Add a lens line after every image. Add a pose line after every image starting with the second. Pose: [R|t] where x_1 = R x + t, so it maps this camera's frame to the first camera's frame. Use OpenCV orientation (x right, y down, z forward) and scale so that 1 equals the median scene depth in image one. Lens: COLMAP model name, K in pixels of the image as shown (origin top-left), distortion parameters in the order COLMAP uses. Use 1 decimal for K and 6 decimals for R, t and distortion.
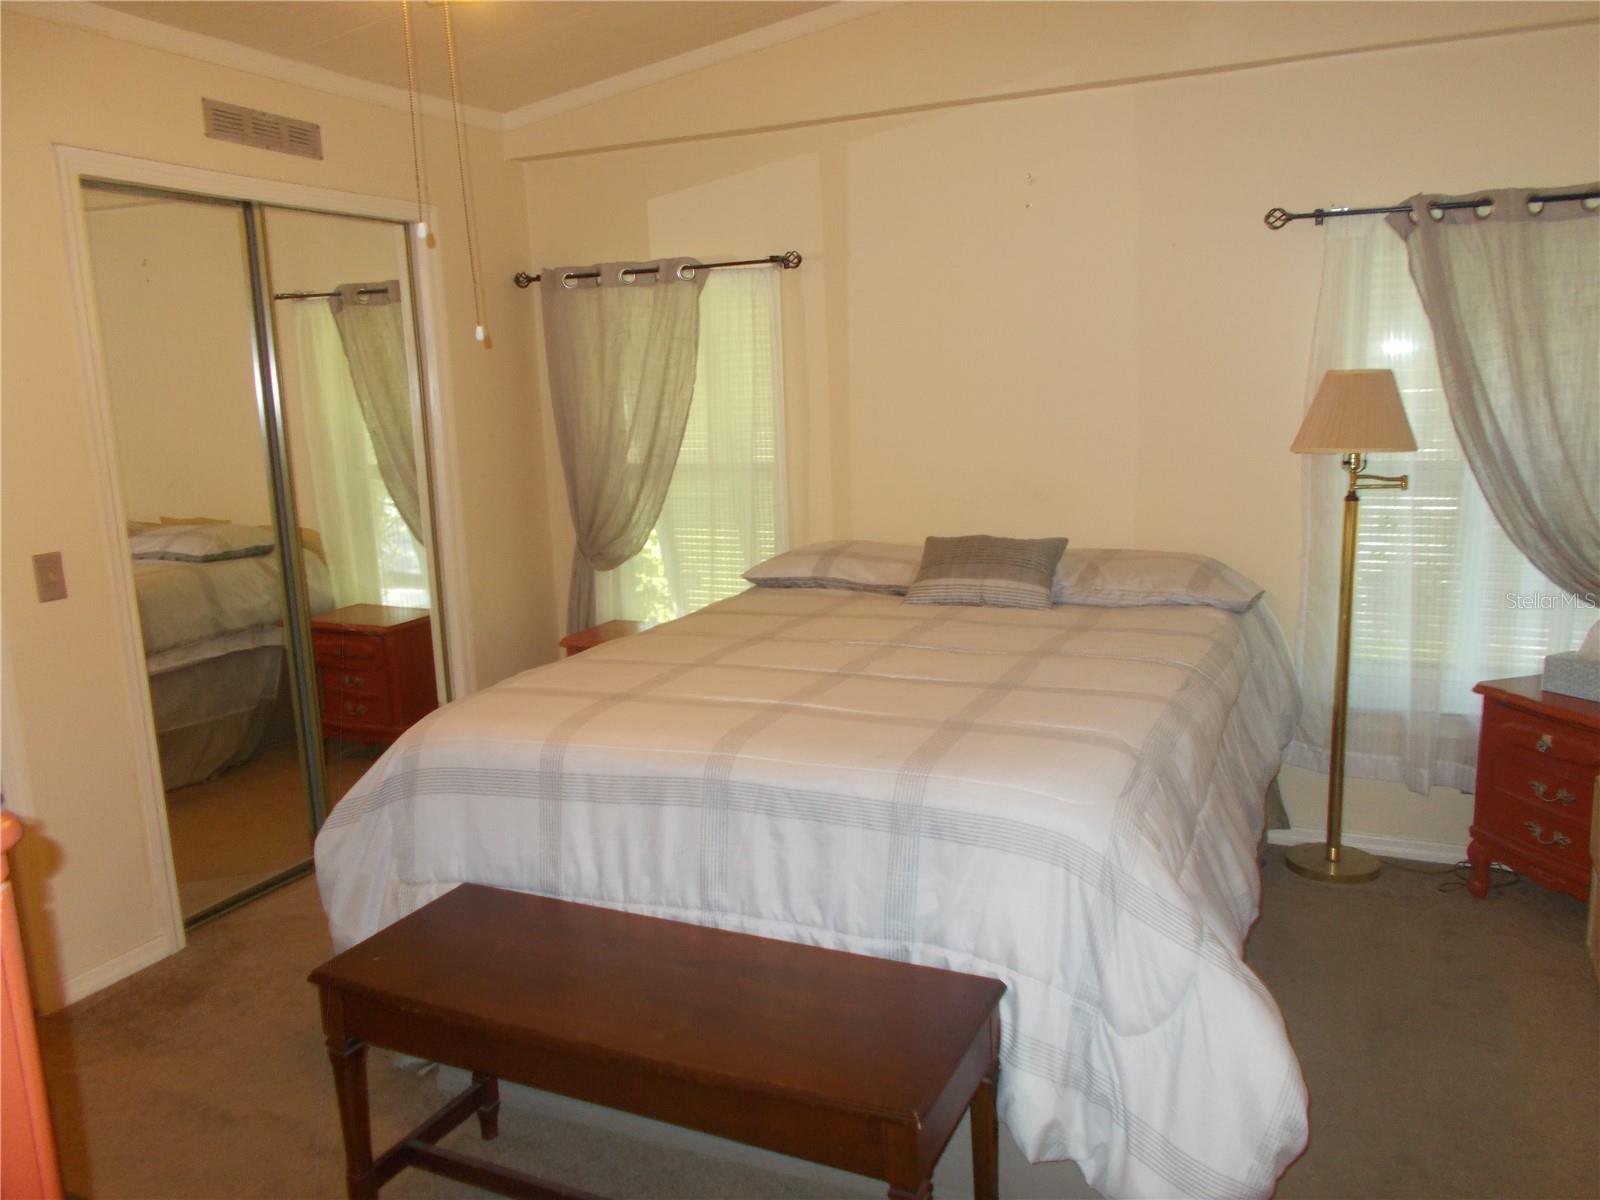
lens RADIAL K [[1253.1, 0, 800.0], [0, 1253.1, 600.0], [0, 0, 1]] dist [0.016923, 0.002759]
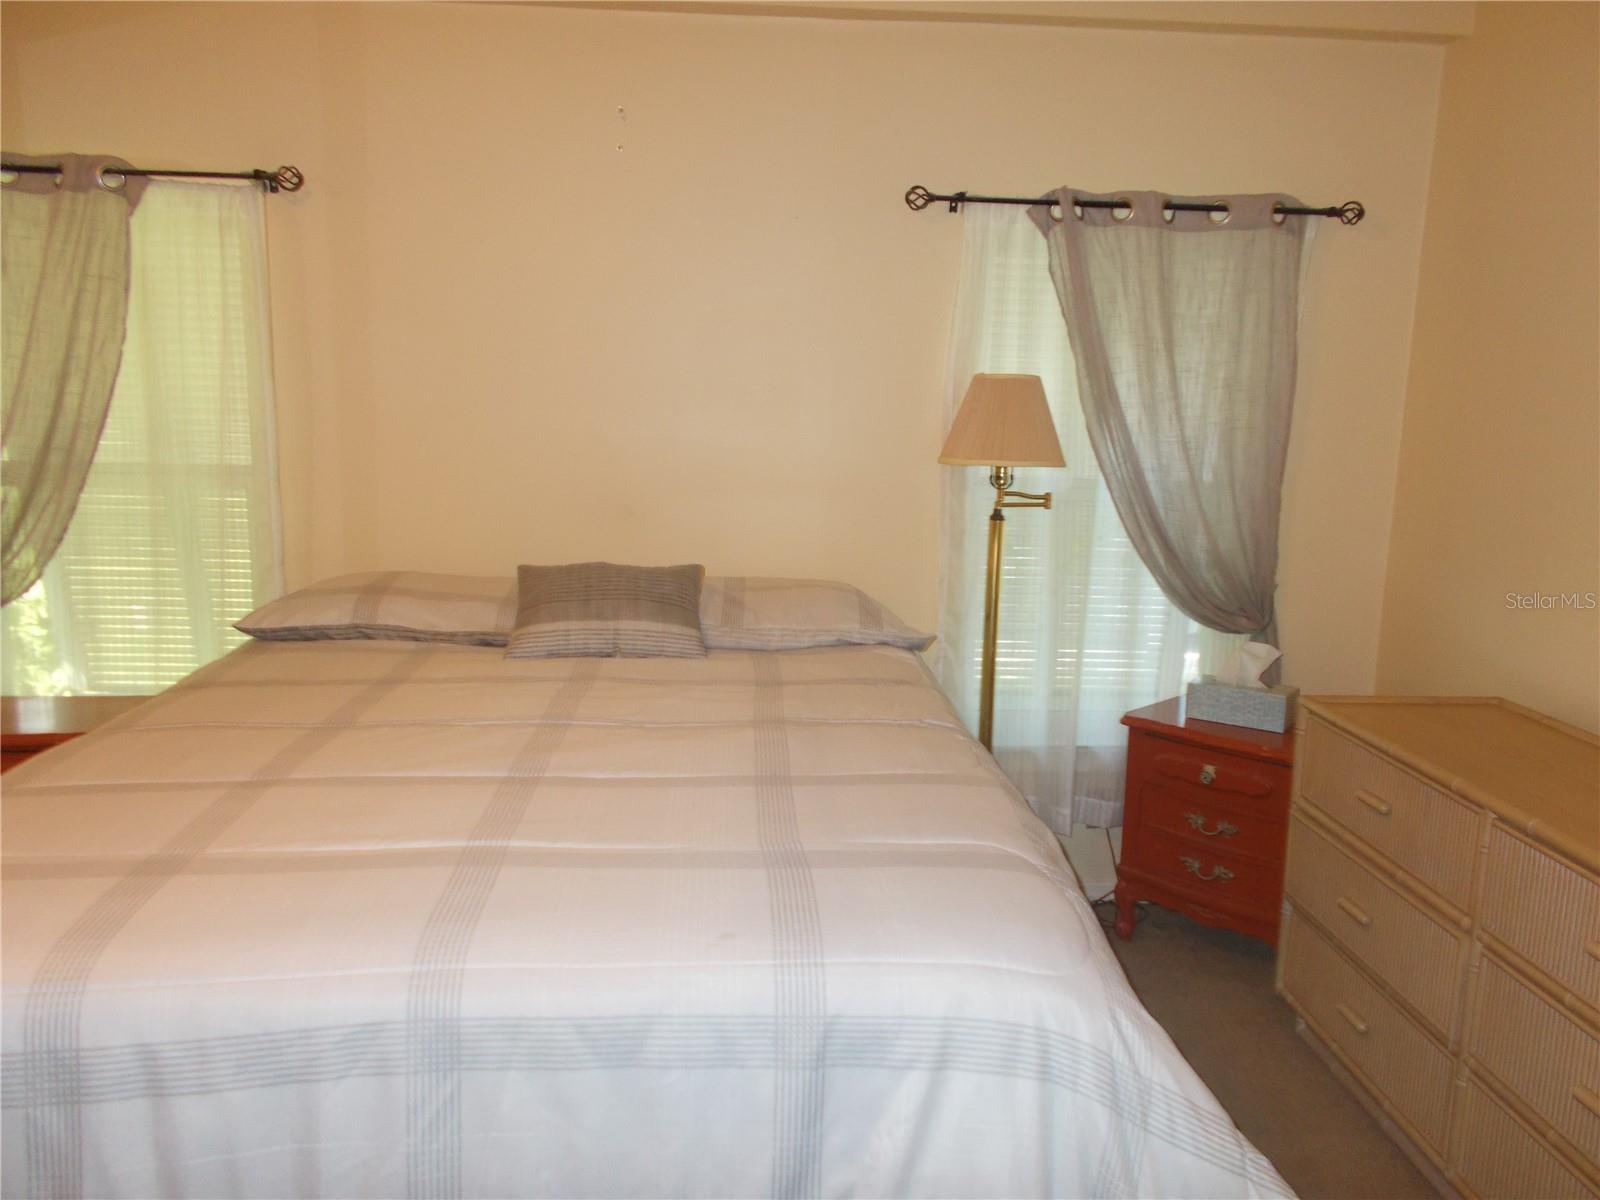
lens RADIAL K [[1253.1, 0, 800.0], [0, 1253.1, 600.0], [0, 0, 1]] dist [0.016923, 0.002759]
pose [[0.875991, -0.026345, 0.481607, -0.112947], [0.034978, 0.999348, -0.008954, -0.017480], [-0.481057, 0.024690, 0.876342, 0.265418]]
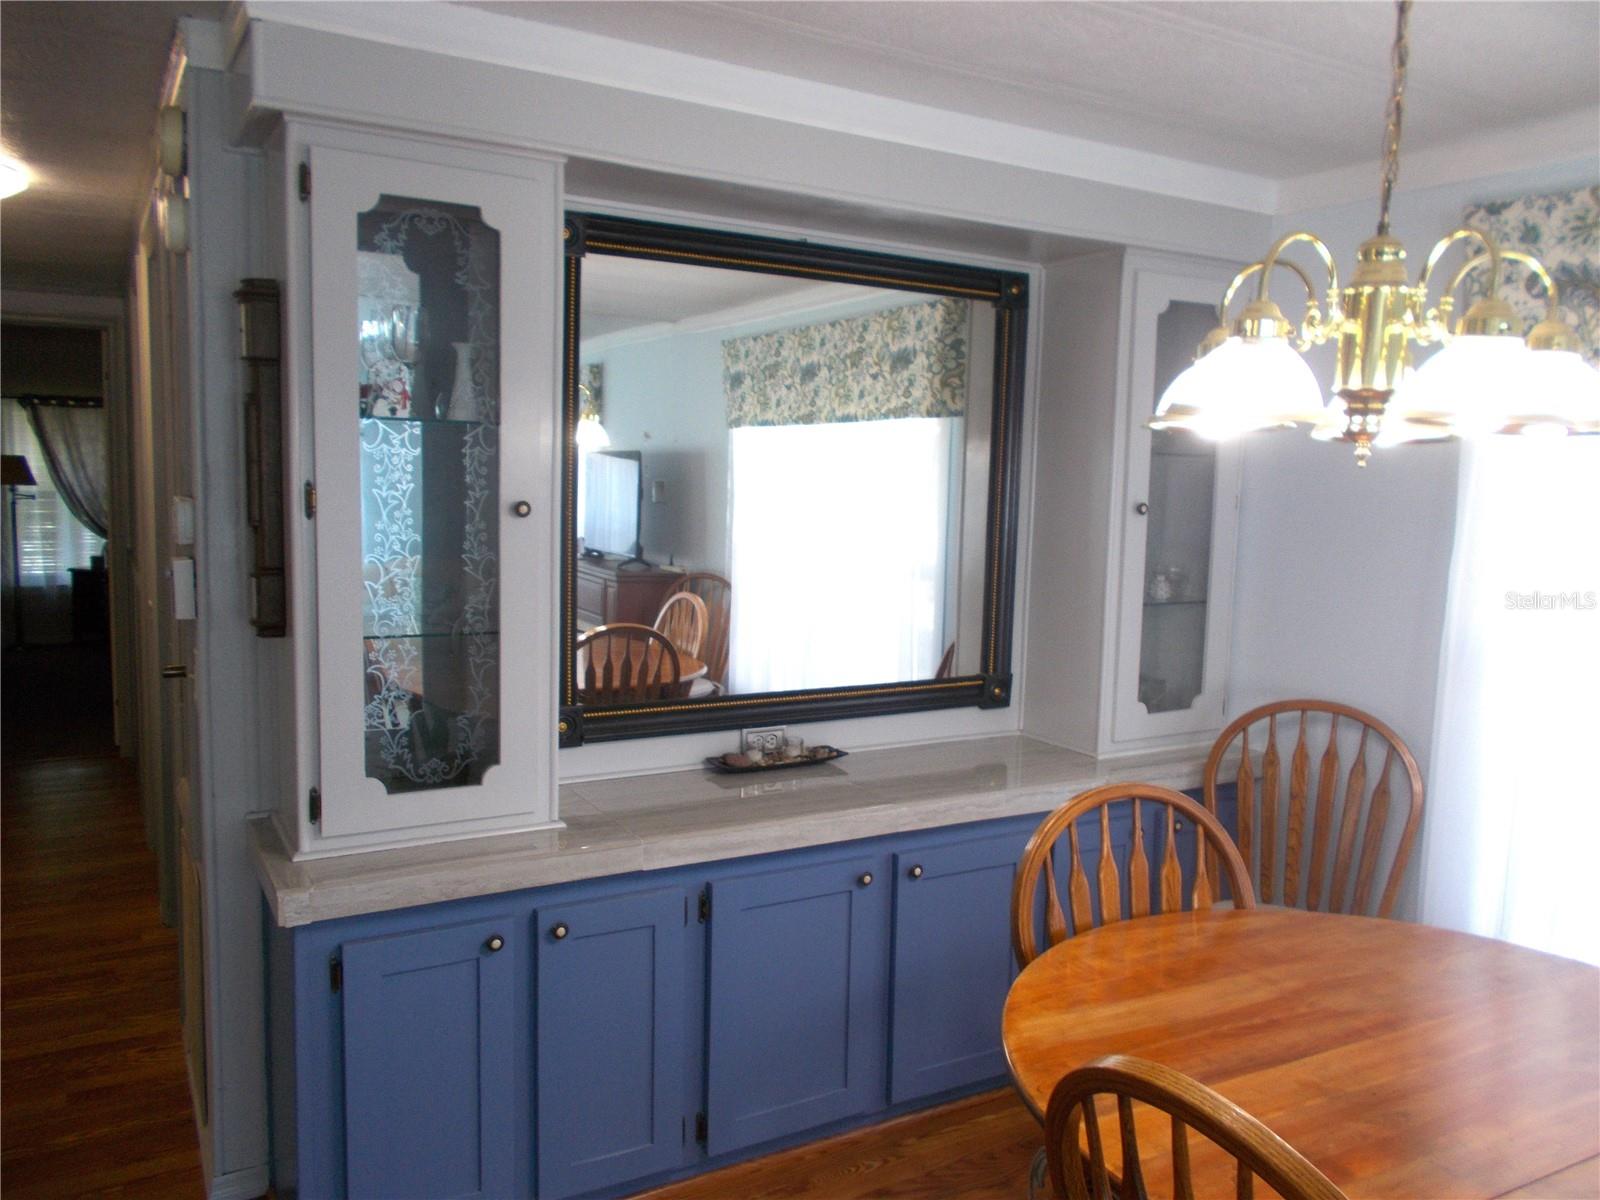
lens RADIAL K [[1253.1, 0, 800.0], [0, 1253.1, 600.0], [0, 0, 1]] dist [0.016923, 0.002759]
pose [[0.552726, -0.041248, 0.832342, -0.832619], [0.109874, 0.993662, -0.023720, 0.351739], [-0.826088, 0.104563, 0.553755, -1.747964]]
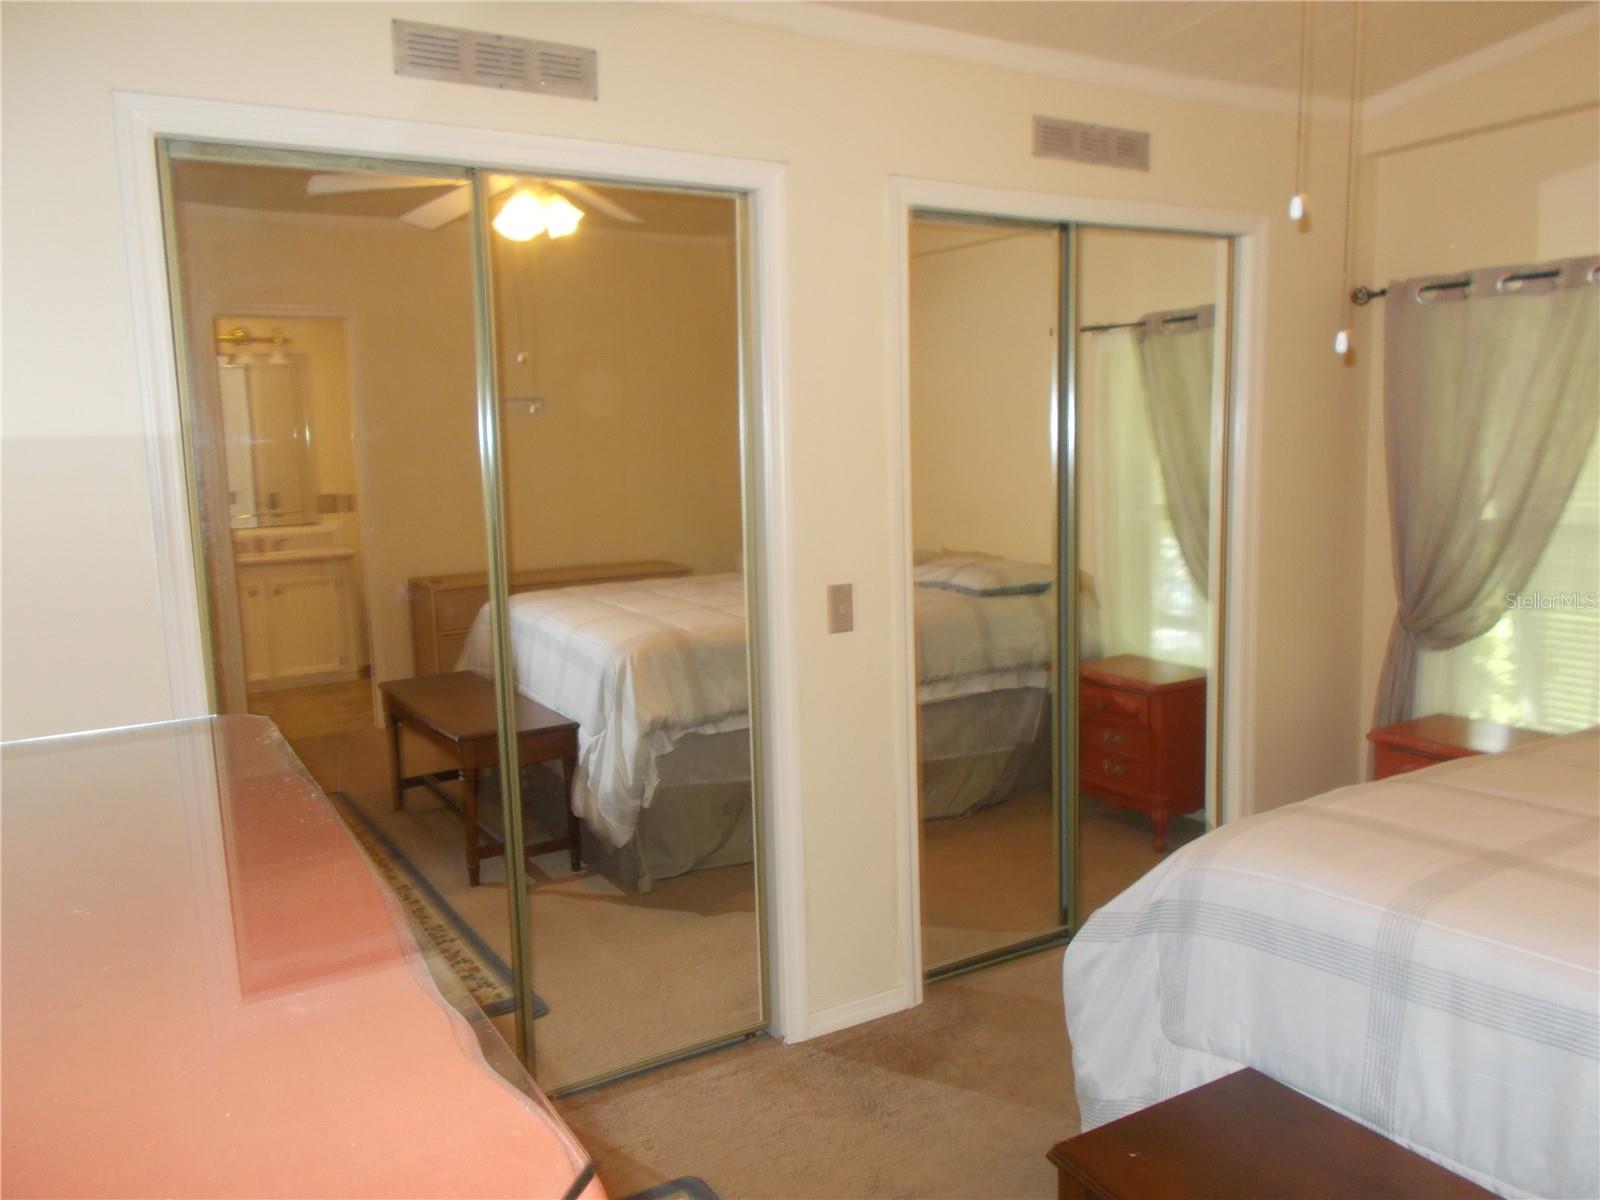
lens RADIAL K [[1225.8, 0, 800.0], [0, 1225.8, 600.0], [0, 0, 1]] dist [0.049136, -0.002795]
pose [[0.827225, 0.090535, -0.554529, -0.066340], [-0.106385, 0.994318, 0.003635, -0.018957], [0.551708, 0.055987, 0.832156, 0.138849]]
